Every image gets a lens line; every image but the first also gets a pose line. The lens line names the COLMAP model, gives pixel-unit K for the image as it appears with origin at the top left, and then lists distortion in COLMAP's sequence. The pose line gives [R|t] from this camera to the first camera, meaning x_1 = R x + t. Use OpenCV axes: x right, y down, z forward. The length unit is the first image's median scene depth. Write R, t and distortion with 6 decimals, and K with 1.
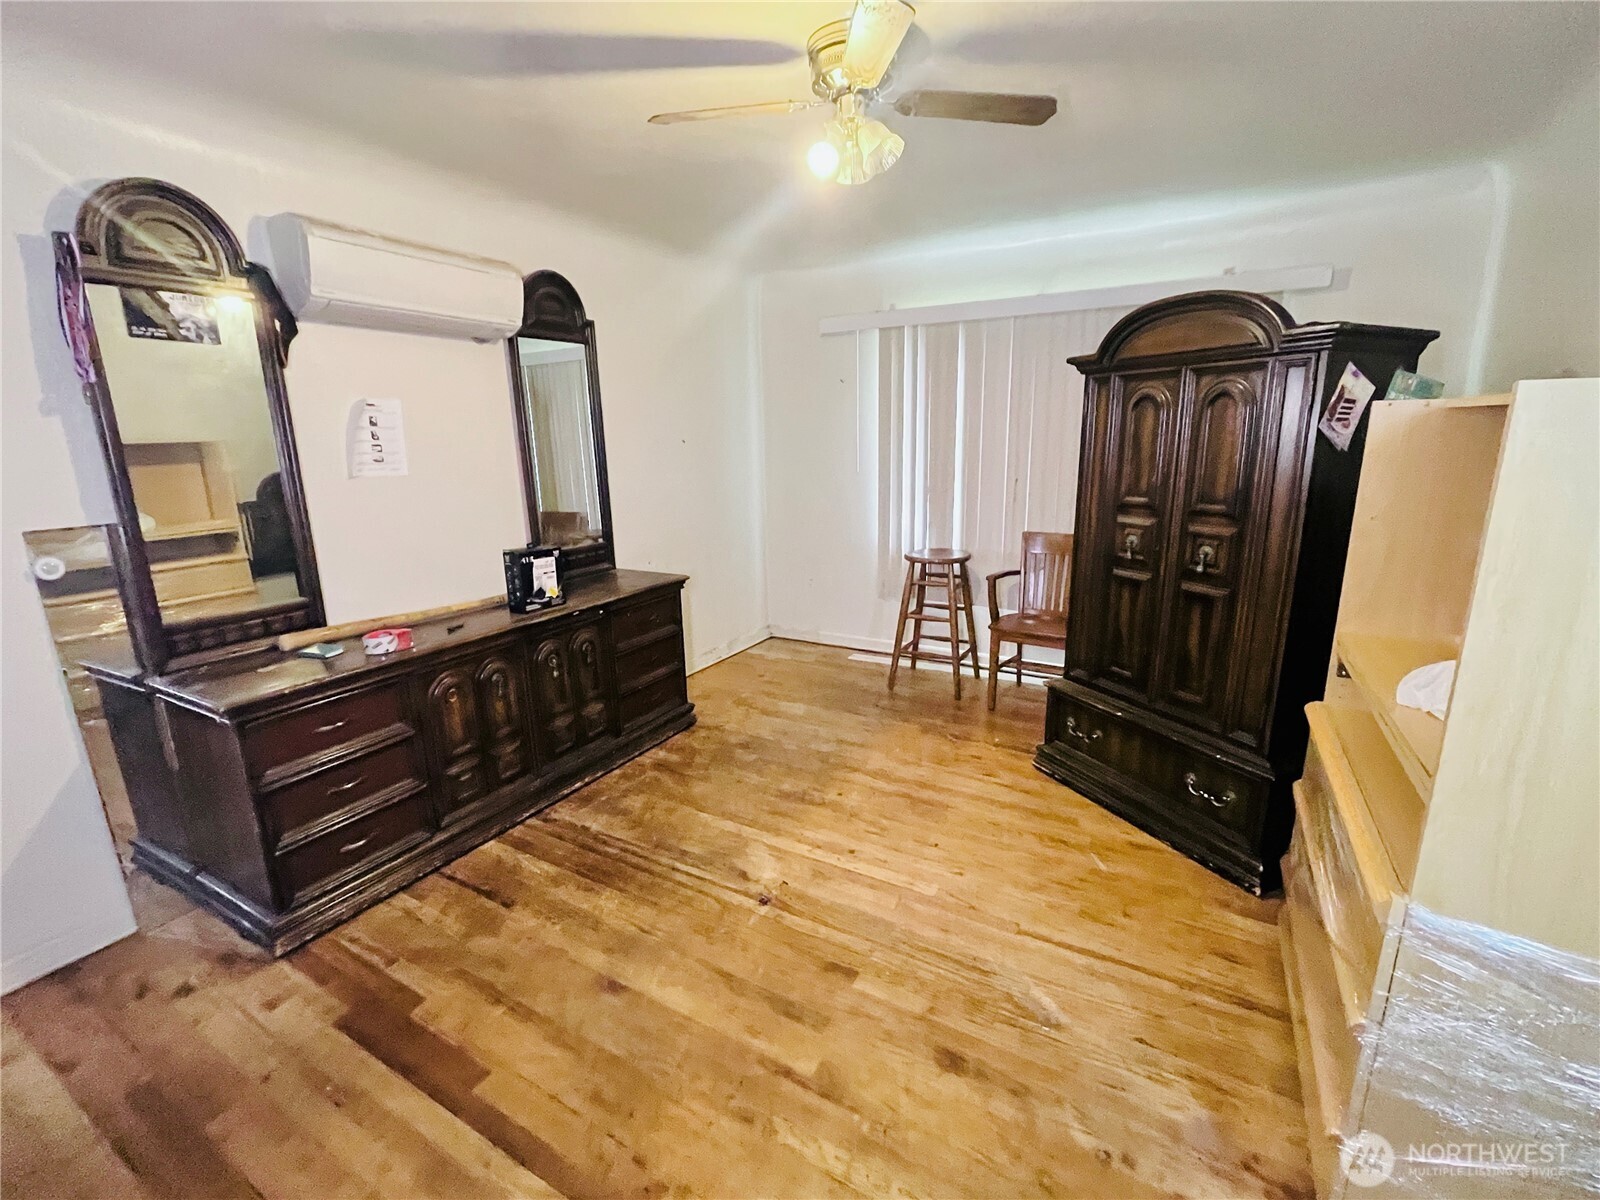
lens RADIAL K [[703.8, 0, 799.1], [0, 703.8, 600.0], [0, 0, 1]] dist [0.000557, 0.000204]
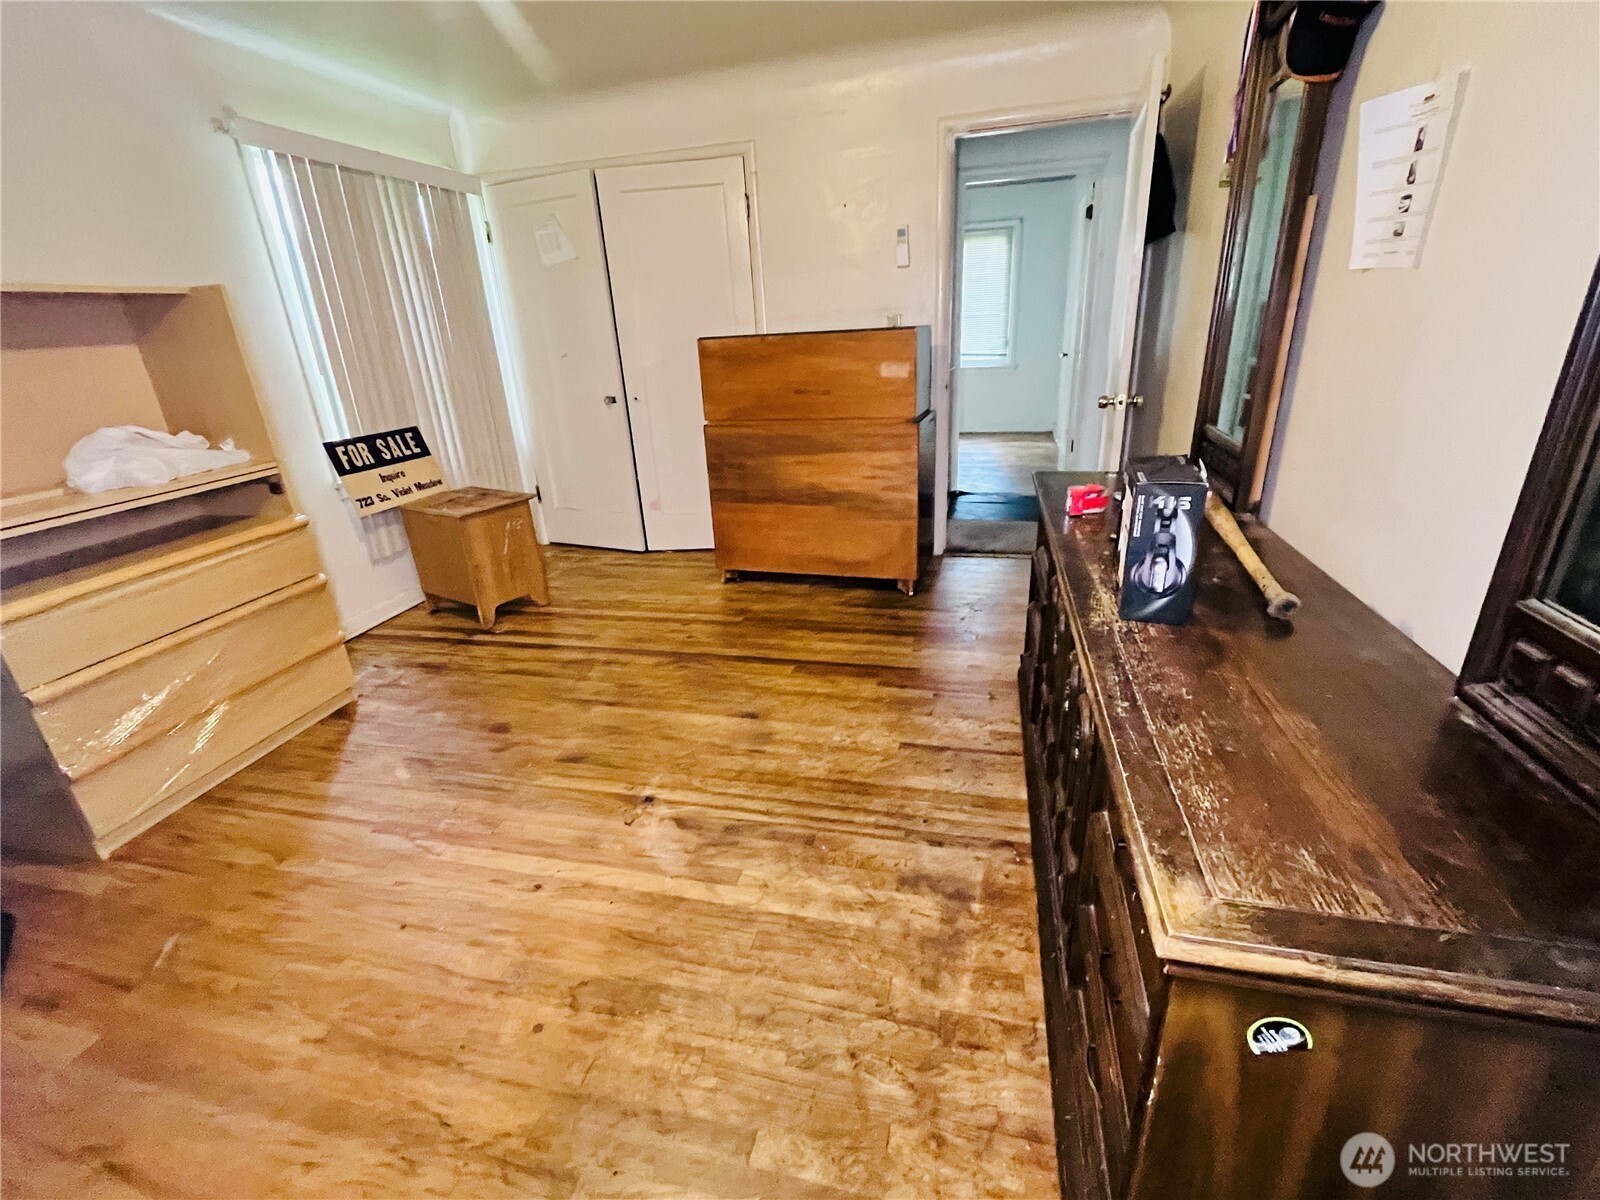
lens RADIAL K [[703.8, 0, 797.2], [0, 703.8, 594.8], [0, 0, 1]] dist [0.000557, 0.000204]
pose [[-0.956340, 0.175877, -0.233410, -0.066169], [0.011208, 0.820136, 0.572059, -0.316395], [0.292040, 0.544467, -0.786300, 1.608082]]
